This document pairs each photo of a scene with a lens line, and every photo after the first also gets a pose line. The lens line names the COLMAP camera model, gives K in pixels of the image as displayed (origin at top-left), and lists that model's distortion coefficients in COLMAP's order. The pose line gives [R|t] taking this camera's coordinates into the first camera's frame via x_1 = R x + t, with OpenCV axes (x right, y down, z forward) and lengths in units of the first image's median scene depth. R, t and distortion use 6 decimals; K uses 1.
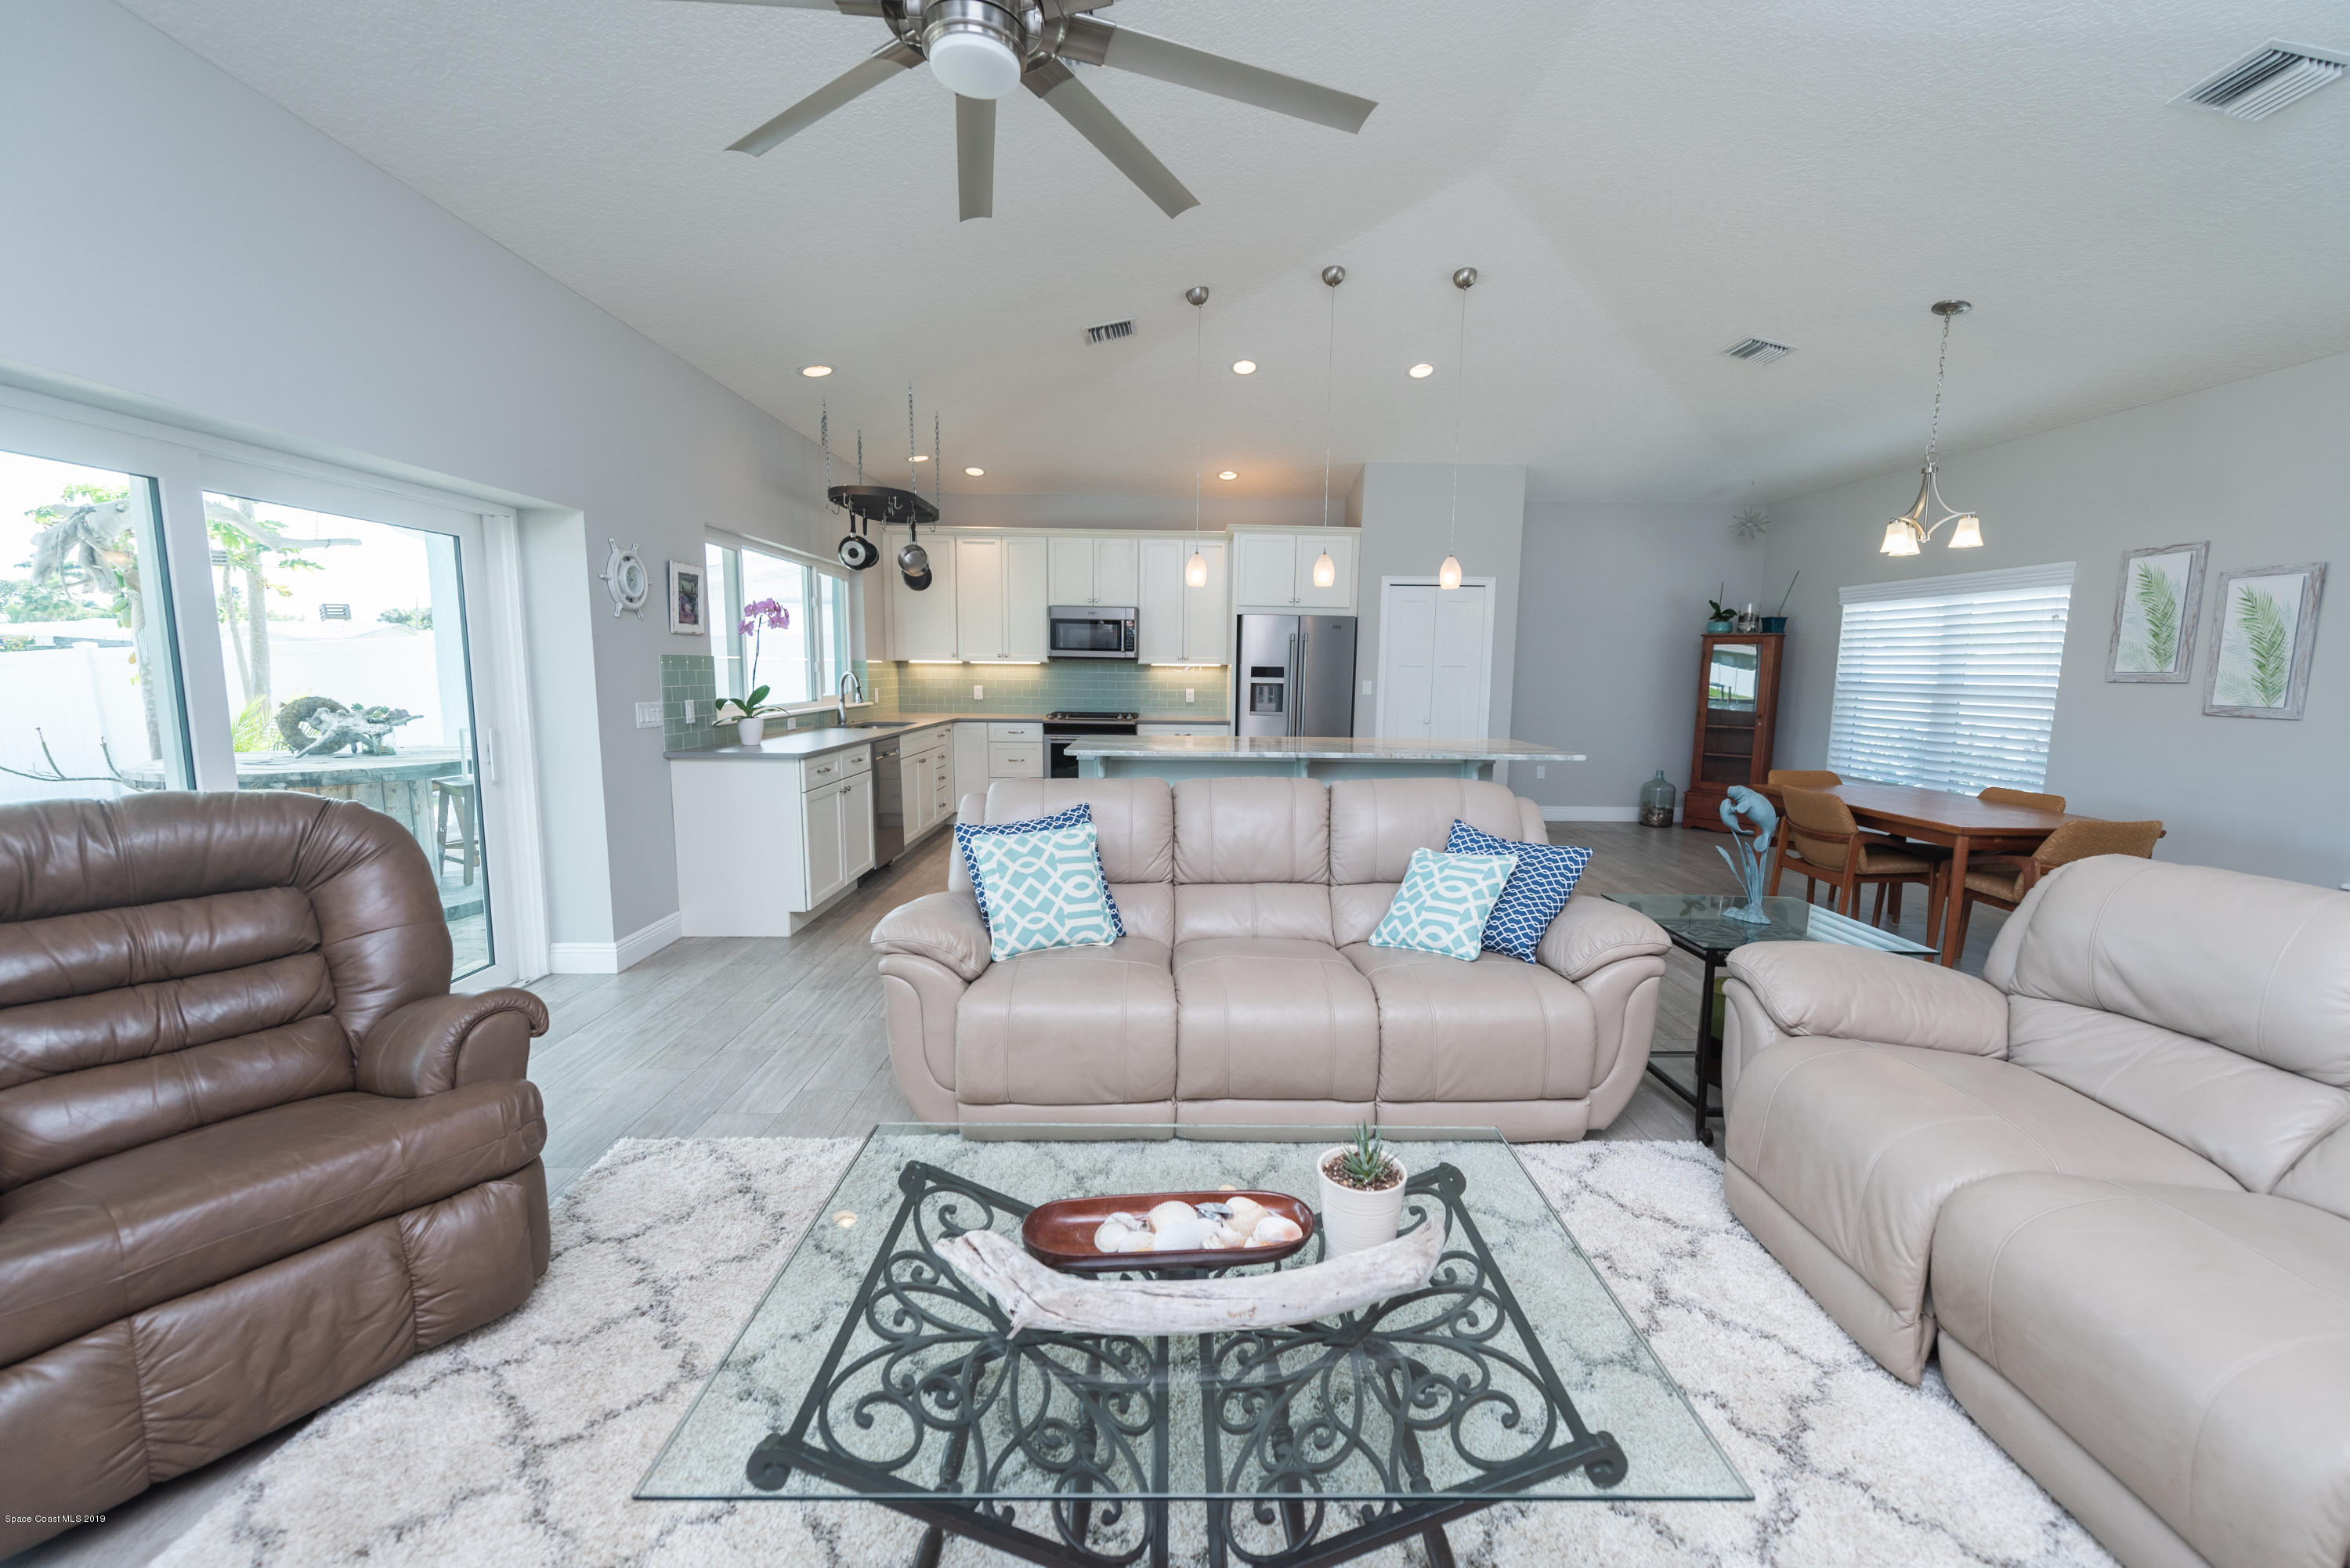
lens RADIAL K [[910.0, 0, 1181.6], [0, 910.0, 784.0], [0, 0, 1]] dist [0.000453, -0.000378]
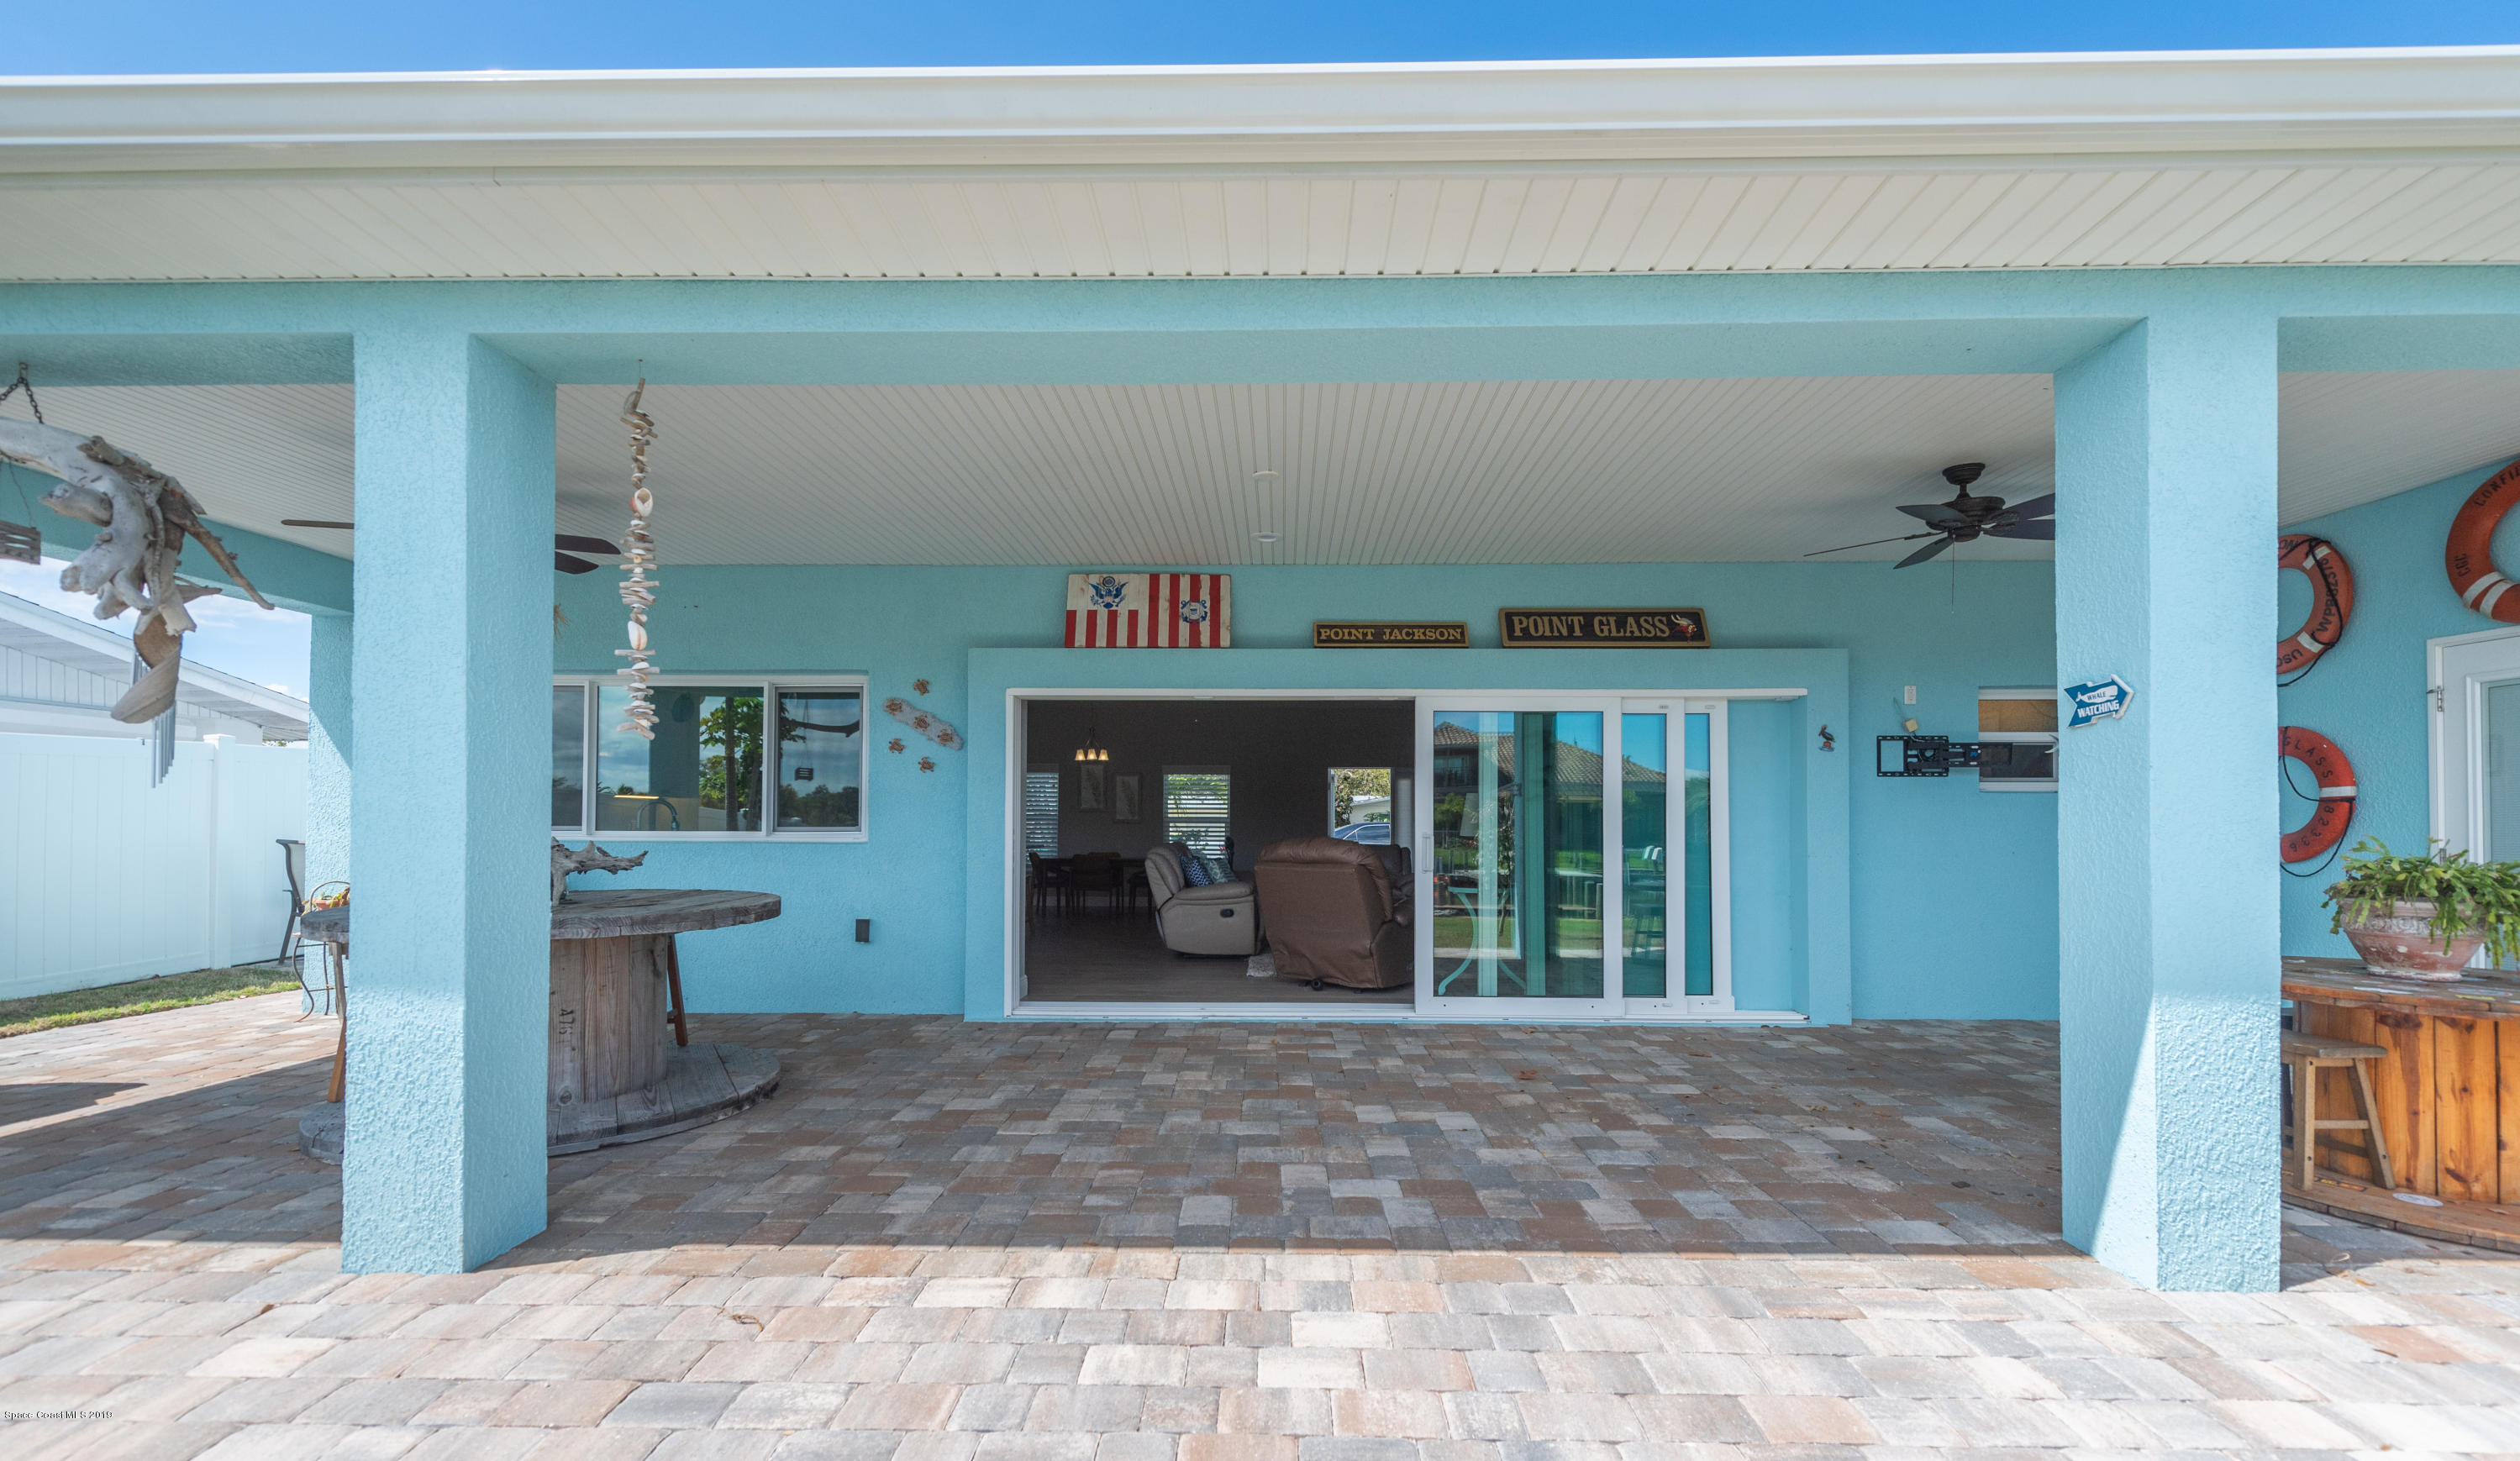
lens RADIAL K [[976.5, 0, 1253.8], [0, 976.5, 816.0], [0, 0, 1]] dist [0.002009, 0.000157]
pose [[0.032307, 0.000098, 0.999478, -1.205919], [0.122196, 0.992498, -0.004048, -0.020732], [-0.991980, 0.122263, 0.032052, 0.293268]]
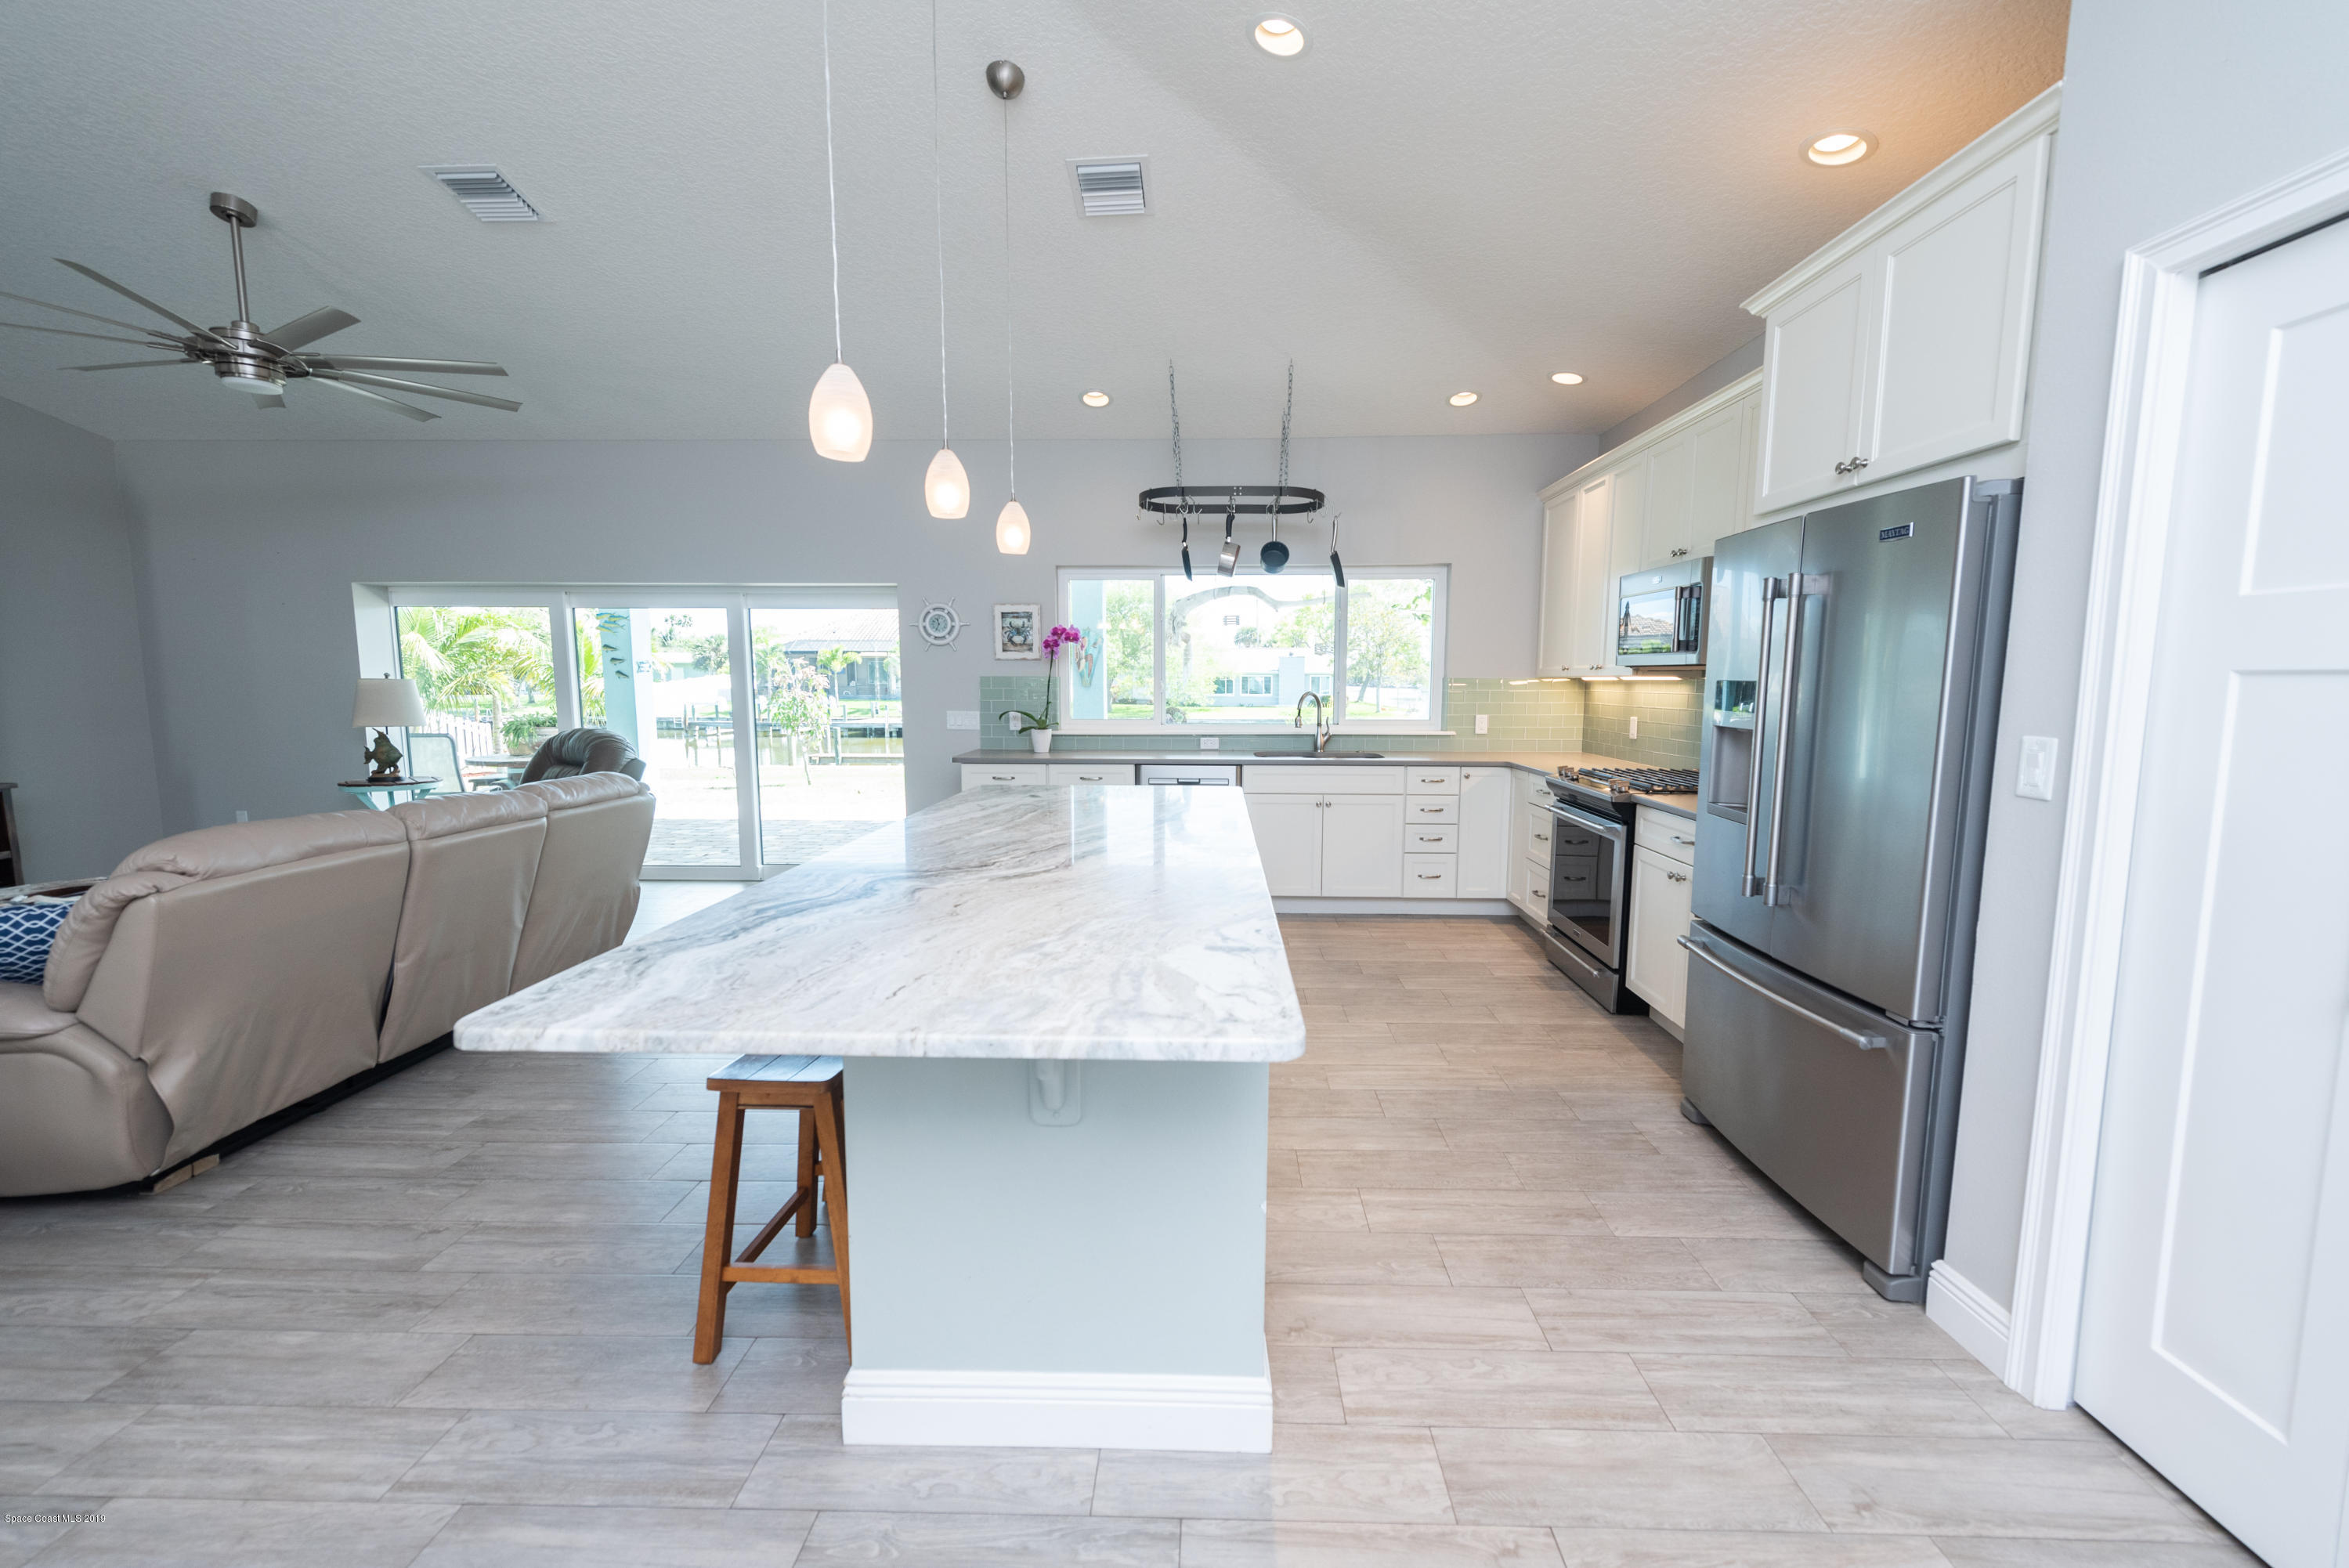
lens RADIAL K [[923.2, 0, 1183.6], [0, 923.2, 782.8], [0, 0, 1]] dist [0.017319, -0.005667]
pose [[-0.043595, 0.100249, -0.994007, 0.458554], [-0.128454, 0.986132, 0.105088, -0.100623], [0.990757, 0.132265, -0.030113, 0.805167]]
